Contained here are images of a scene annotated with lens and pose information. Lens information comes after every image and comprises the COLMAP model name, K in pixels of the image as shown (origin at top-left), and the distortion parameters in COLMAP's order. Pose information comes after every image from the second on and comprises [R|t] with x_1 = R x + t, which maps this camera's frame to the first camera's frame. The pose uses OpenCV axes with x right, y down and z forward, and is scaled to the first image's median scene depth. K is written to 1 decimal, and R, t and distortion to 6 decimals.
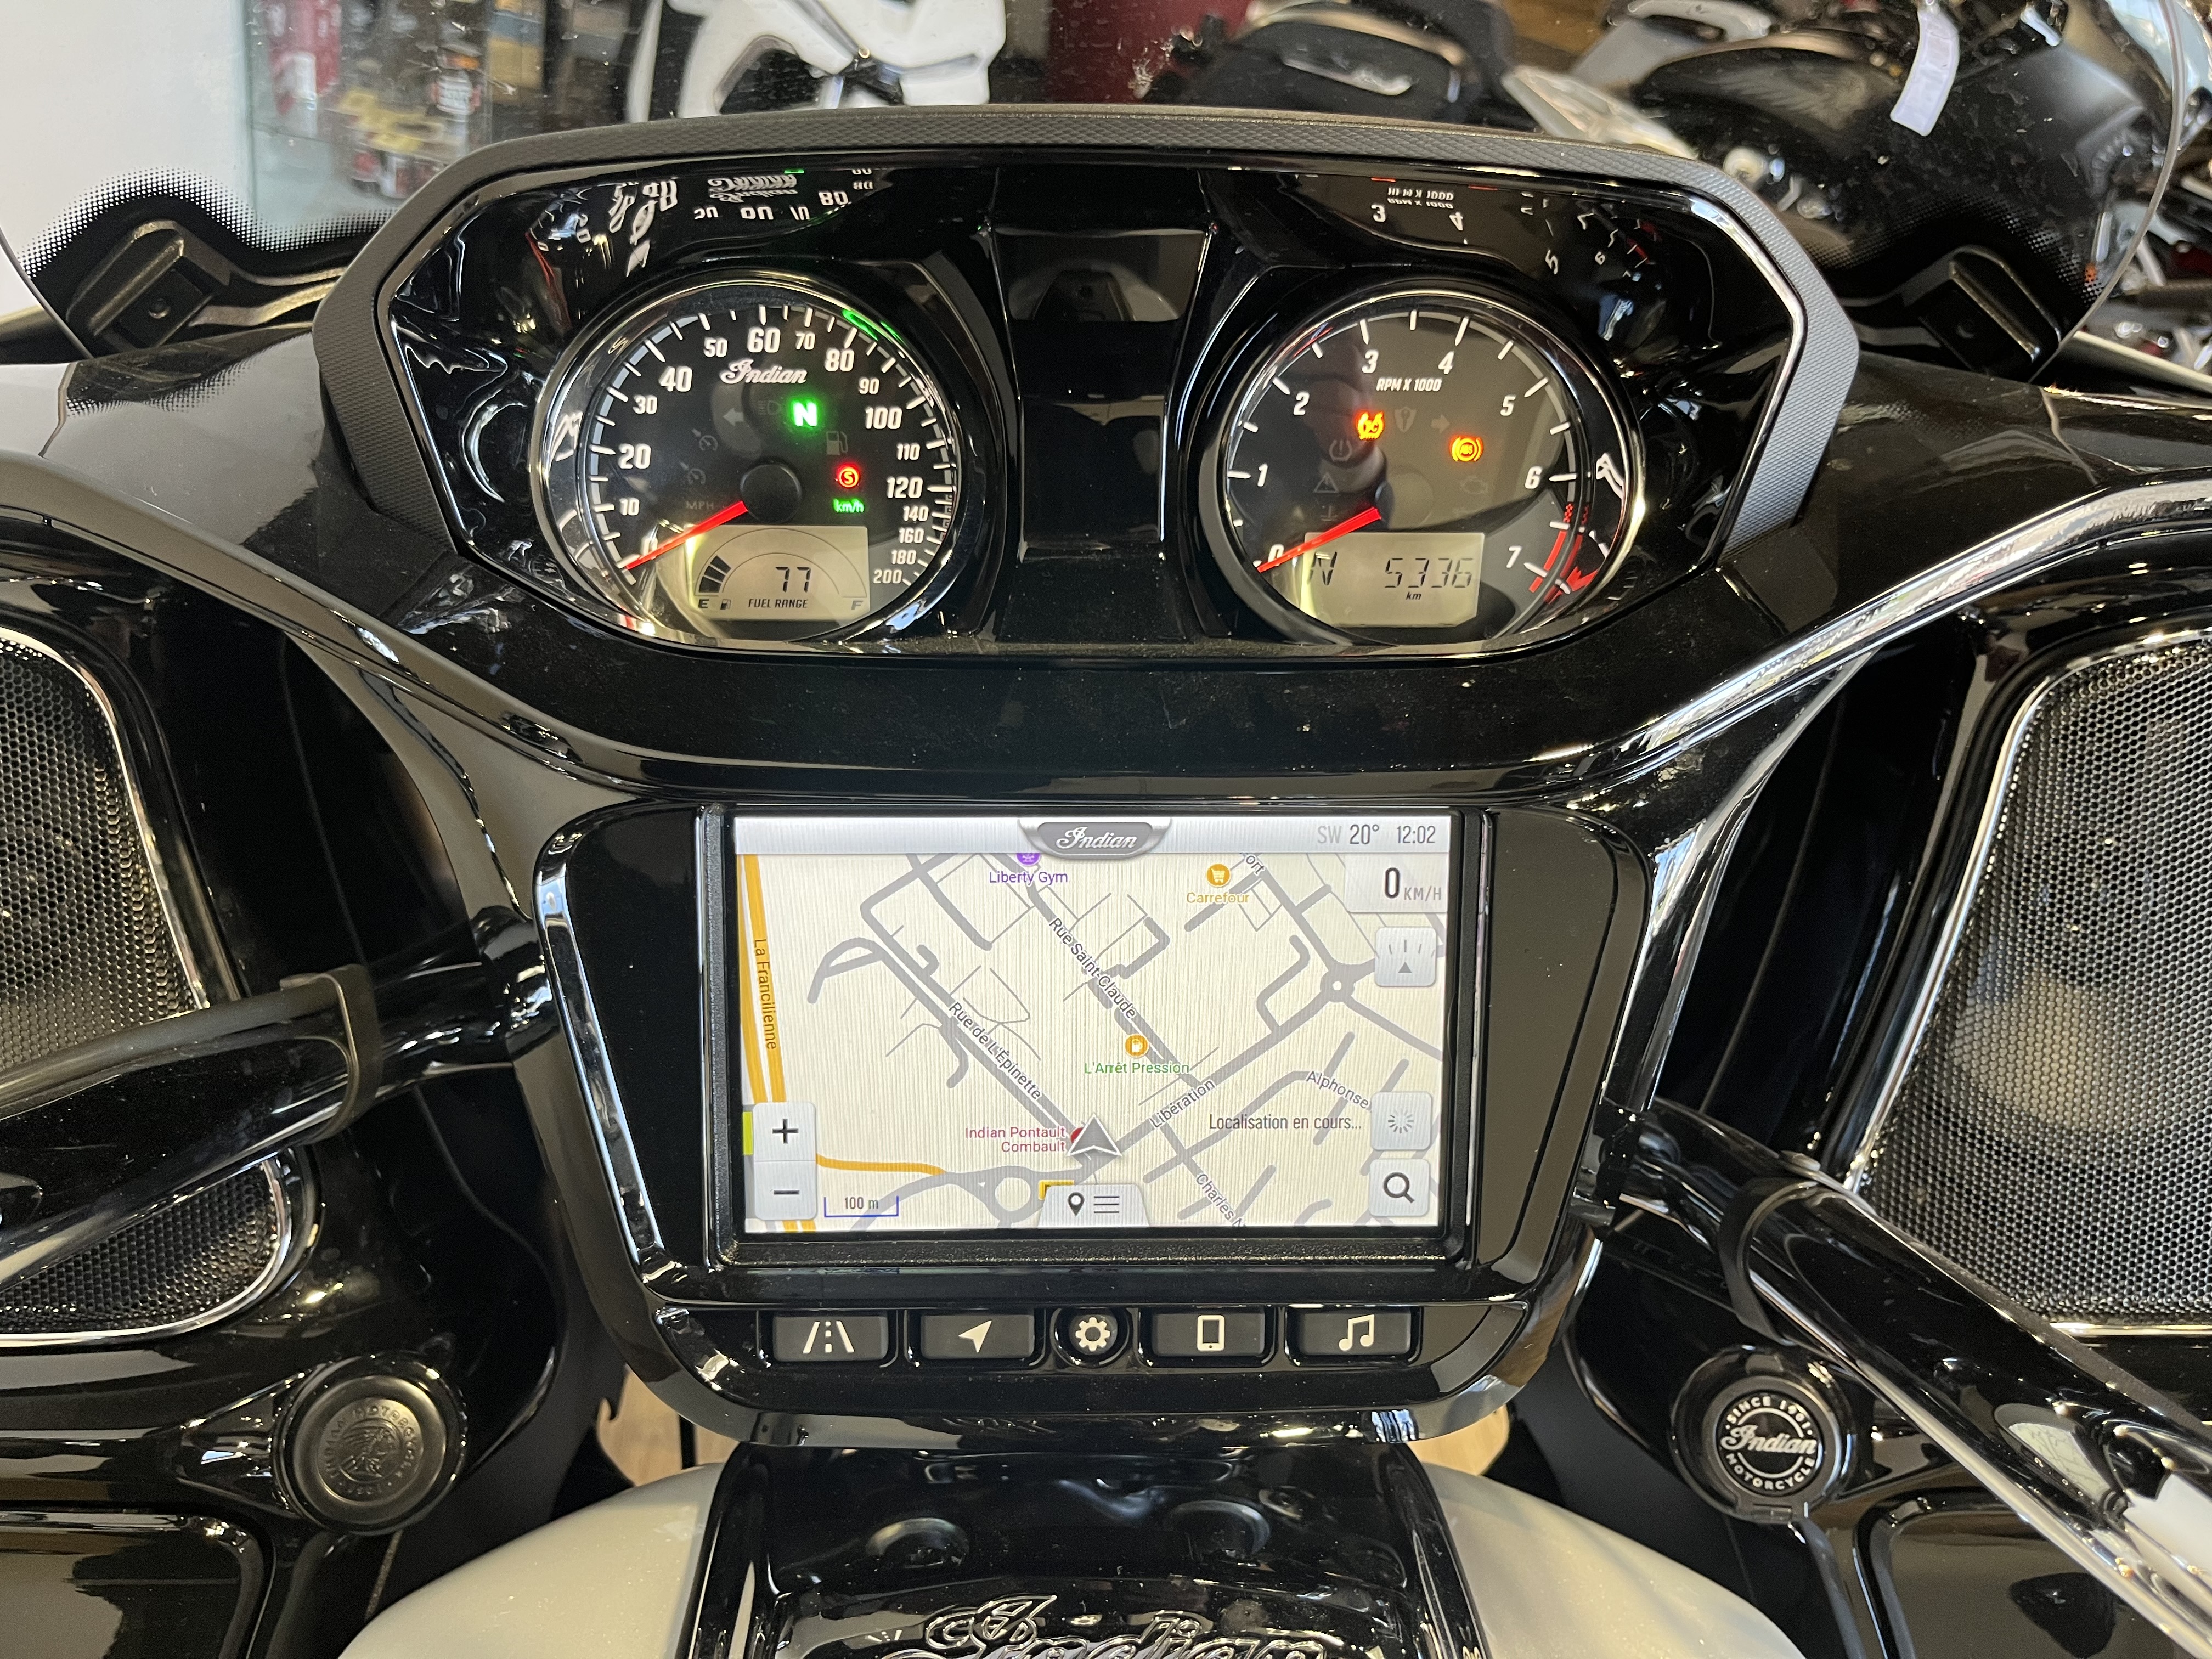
lens RADIAL K [[1665.8, 0, 1123.3], [0, 1665.8, 776.4], [0, 0, 1]] dist [0.089189, -0.113085]
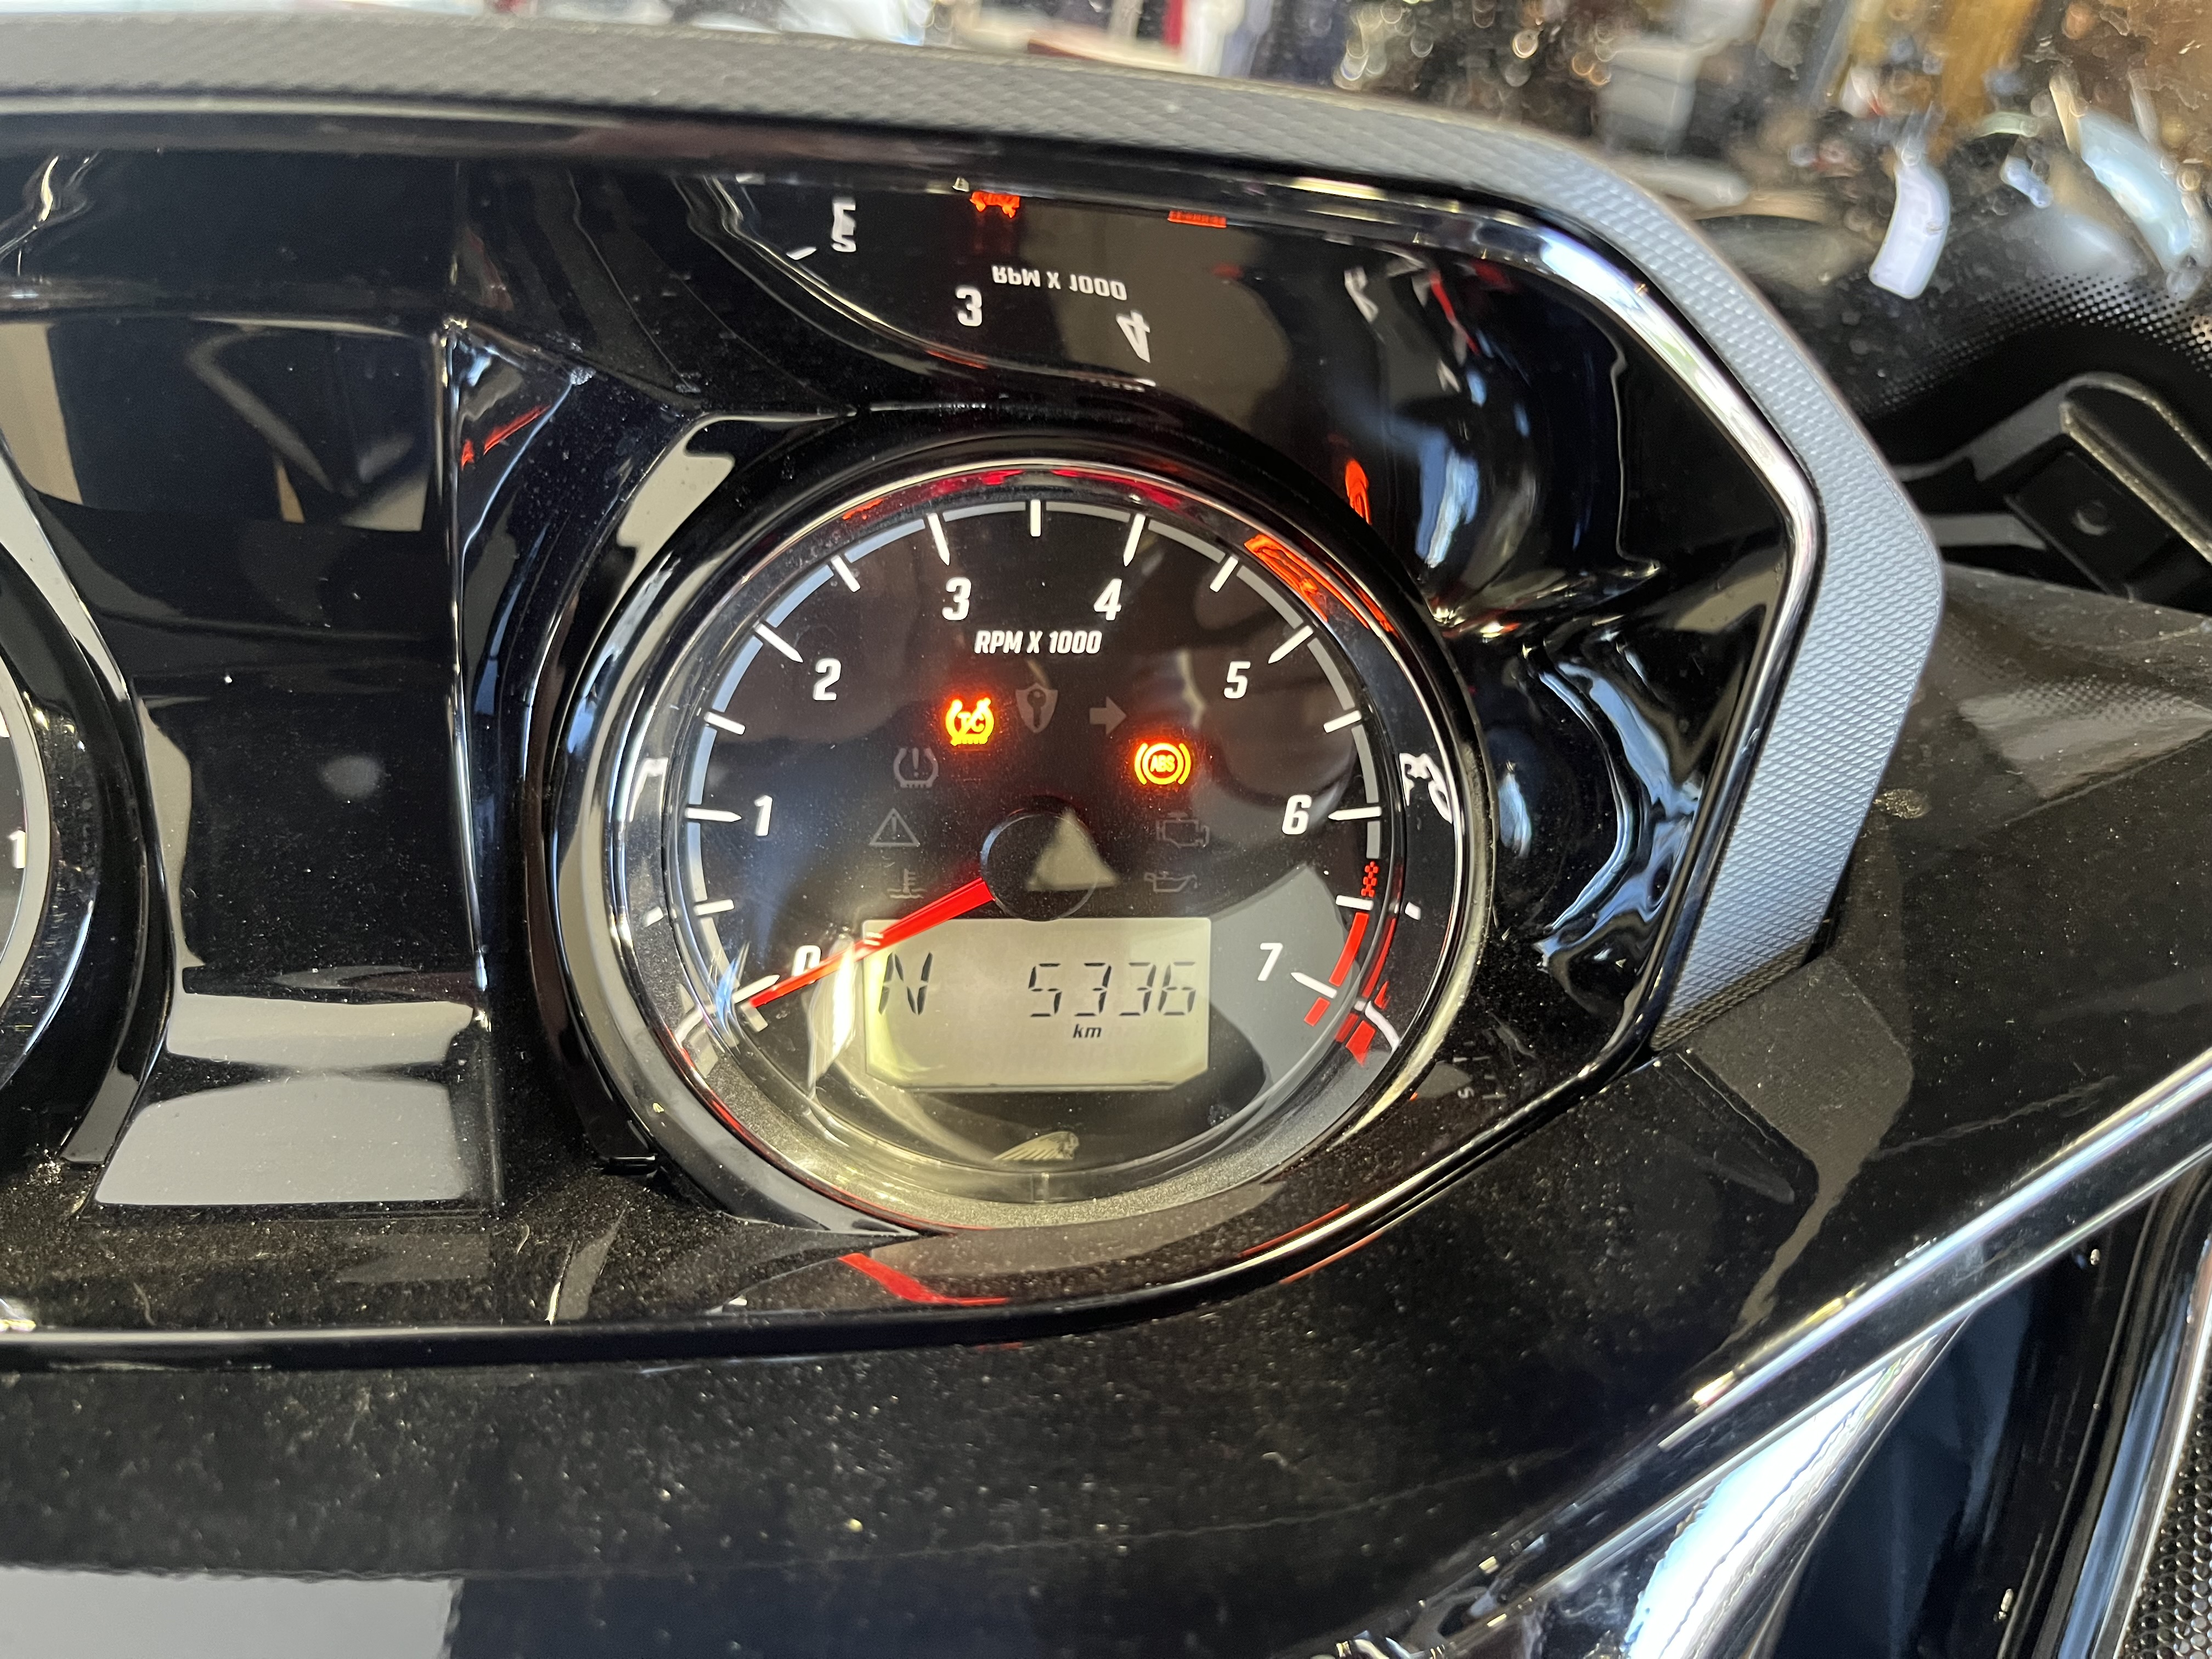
lens RADIAL K [[1665.8, 0, 1107.9], [0, 1665.8, 830.2], [0, 0, 1]] dist [0.089189, -0.113085]
pose [[0.999930, -0.010726, -0.004934, 0.191934], [0.010362, 0.997589, -0.068617, -0.141044], [0.005658, 0.068561, 0.997631, 0.497354]]
